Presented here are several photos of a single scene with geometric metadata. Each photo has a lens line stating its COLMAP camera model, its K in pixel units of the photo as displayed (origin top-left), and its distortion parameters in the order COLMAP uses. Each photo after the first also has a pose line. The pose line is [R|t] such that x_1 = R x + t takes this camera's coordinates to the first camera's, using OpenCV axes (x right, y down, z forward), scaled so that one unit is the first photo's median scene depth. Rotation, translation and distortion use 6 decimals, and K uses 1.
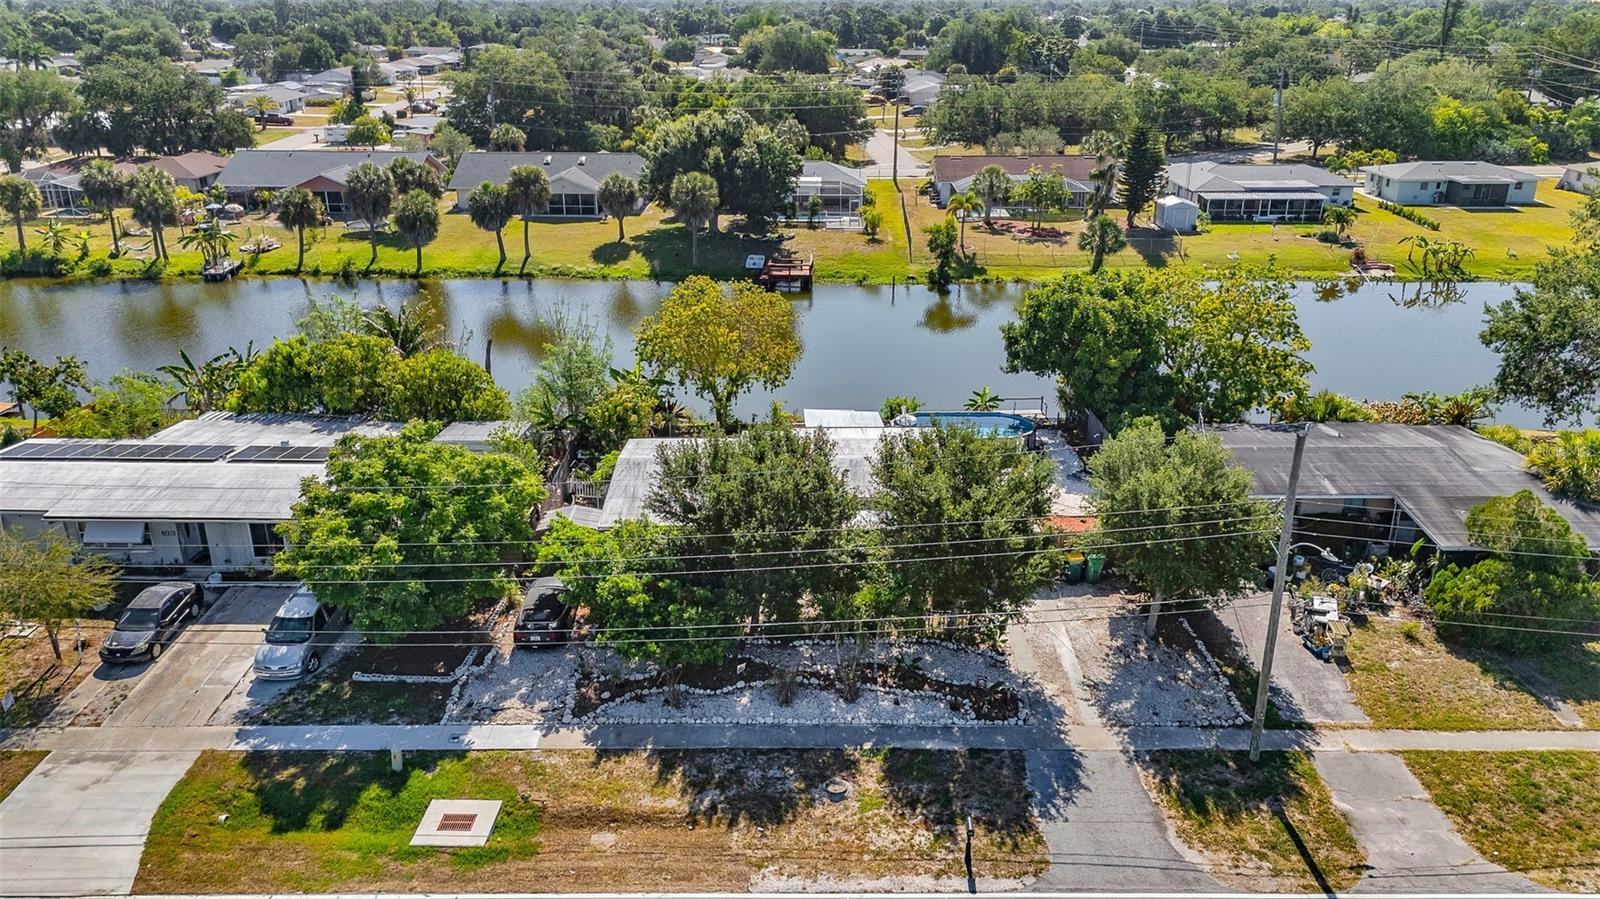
lens RADIAL K [[1180.6, 0, 800.0], [0, 1180.6, 449.5], [0, 0, 1]] dist [0.052966, -0.039737]
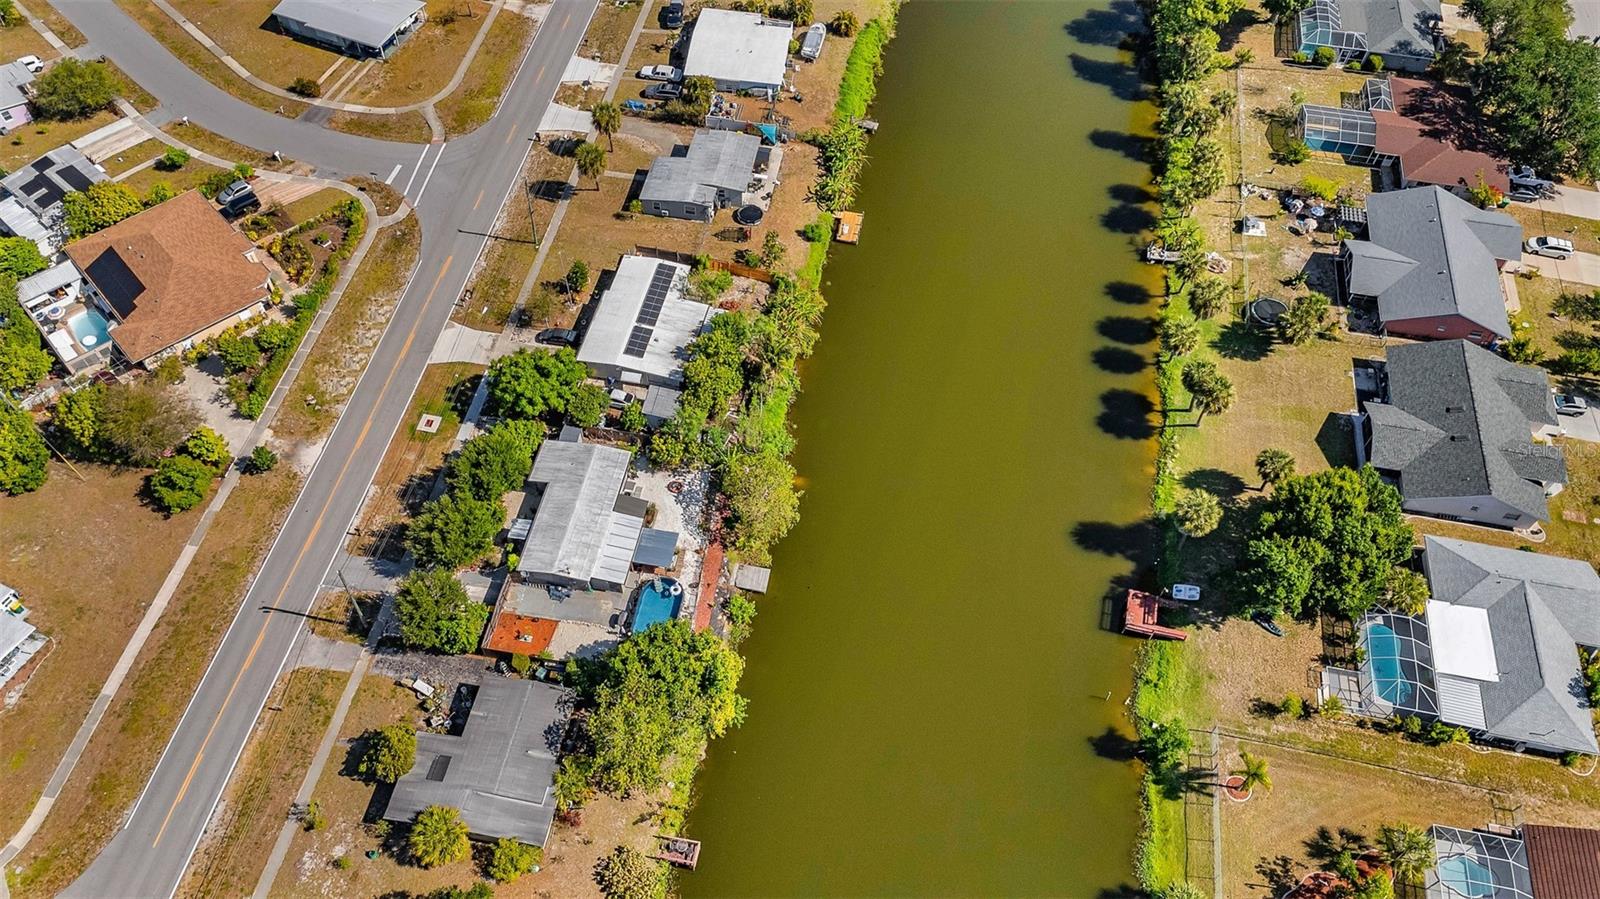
lens RADIAL K [[1178.8, 0, 800.0], [0, 1178.8, 449.5], [0, 0, 1]] dist [0.076817, -0.069735]
pose [[-0.170649, 0.789182, -0.589975, 1.385789], [-0.374470, 0.501888, 0.779667, -2.331745], [0.911401, 0.353977, 0.209879, 1.039730]]
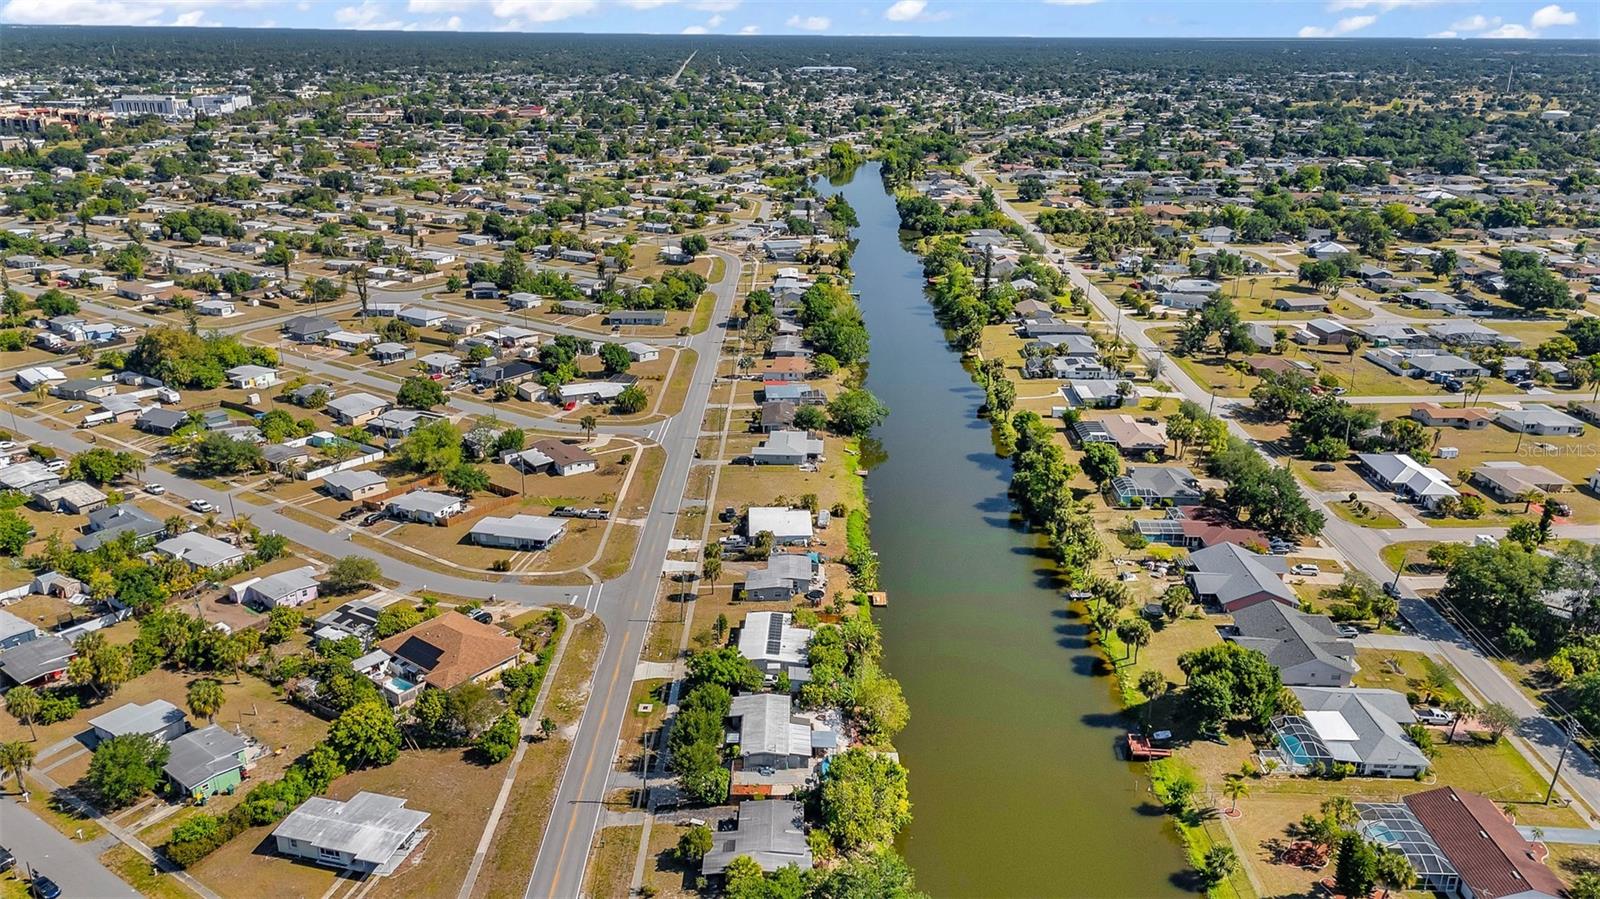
lens RADIAL K [[1180.6, 0, 800.7], [0, 1180.6, 447.4], [0, 0, 1]] dist [0.070790, -0.061401]
pose [[-0.001110, 0.333671, -0.942689, 3.512665], [-0.362188, 0.878551, 0.311396, -2.126231], [0.932104, 0.341776, 0.119877, 0.485675]]
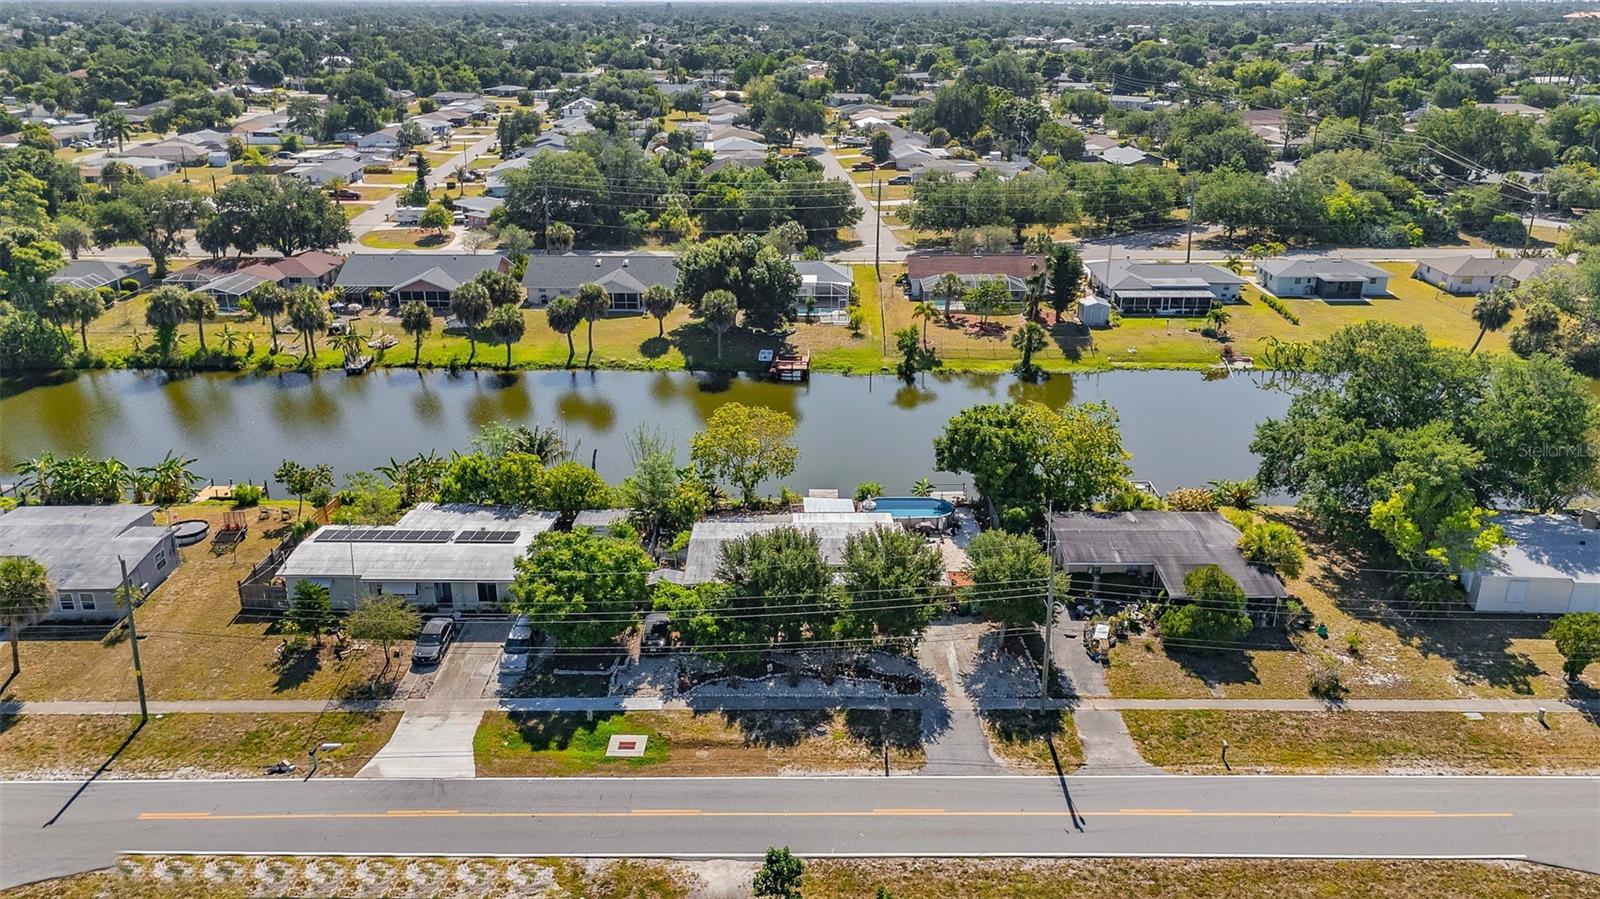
lens RADIAL K [[1178.8, 0, 800.0], [0, 1178.8, 449.5], [0, 0, 1]] dist [0.076817, -0.069735]
pose [[0.999997, -0.002389, 0.000932, -0.003385], [0.002390, 0.999997, -0.000036, -0.137970], [-0.000931, 0.000038, 1.000000, -0.759260]]
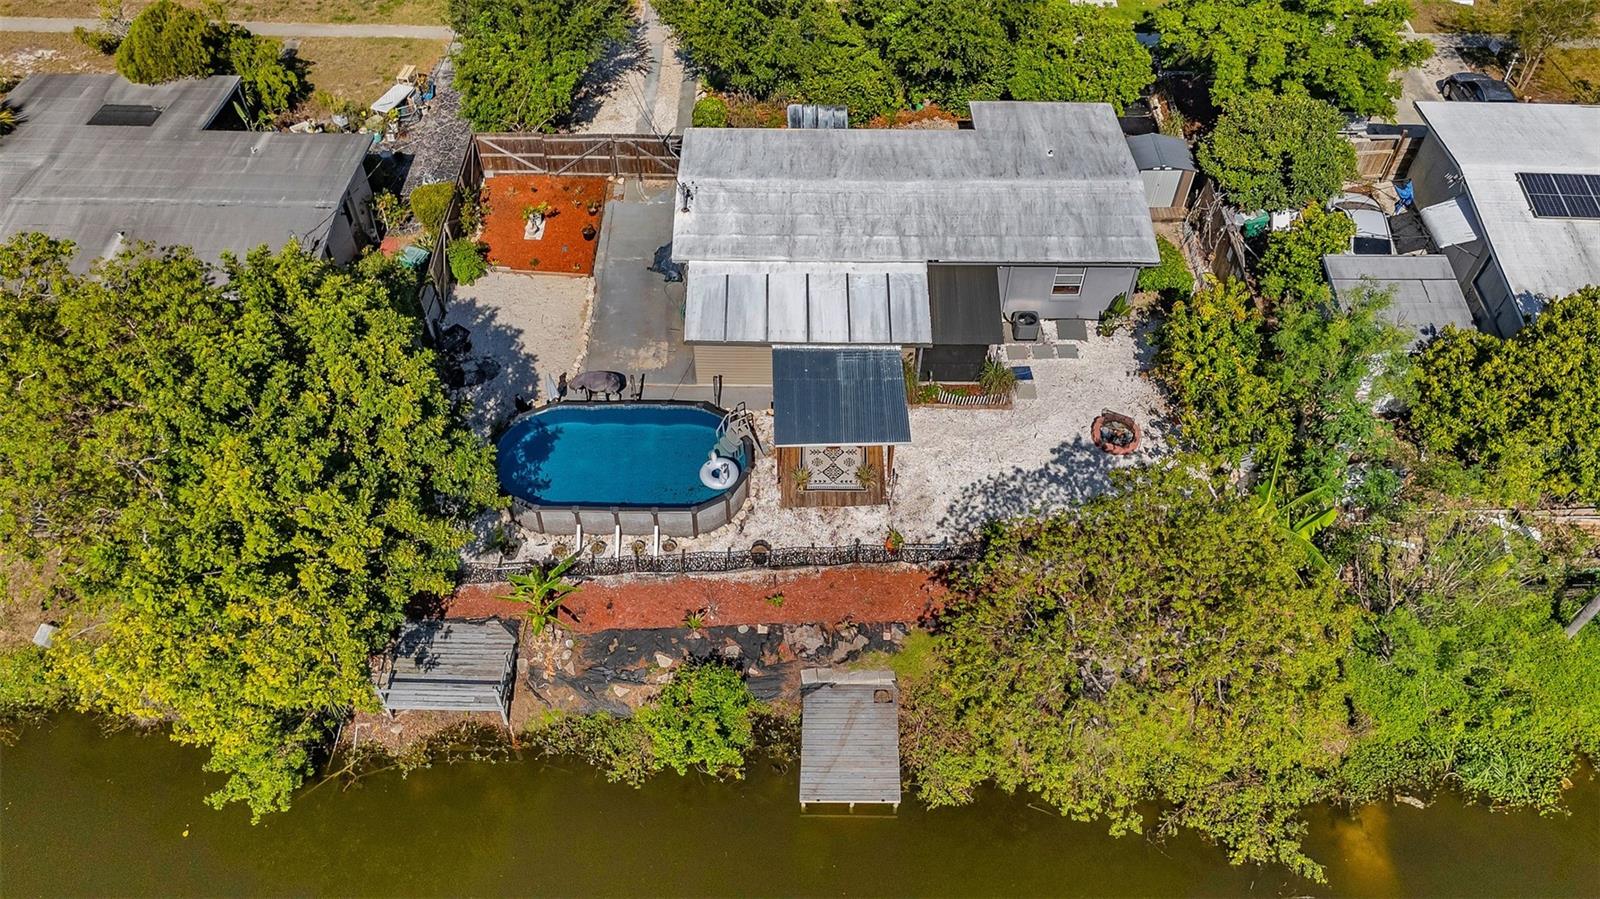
lens RADIAL K [[1180.6, 0, 800.7], [0, 1180.6, 447.4], [0, 0, 1]] dist [0.070790, -0.061401]
pose [[-0.999950, -0.009195, -0.004046, 0.079988], [-0.006955, 0.343071, 0.939284, -0.775855], [-0.007249, 0.939264, -0.343118, 1.689043]]
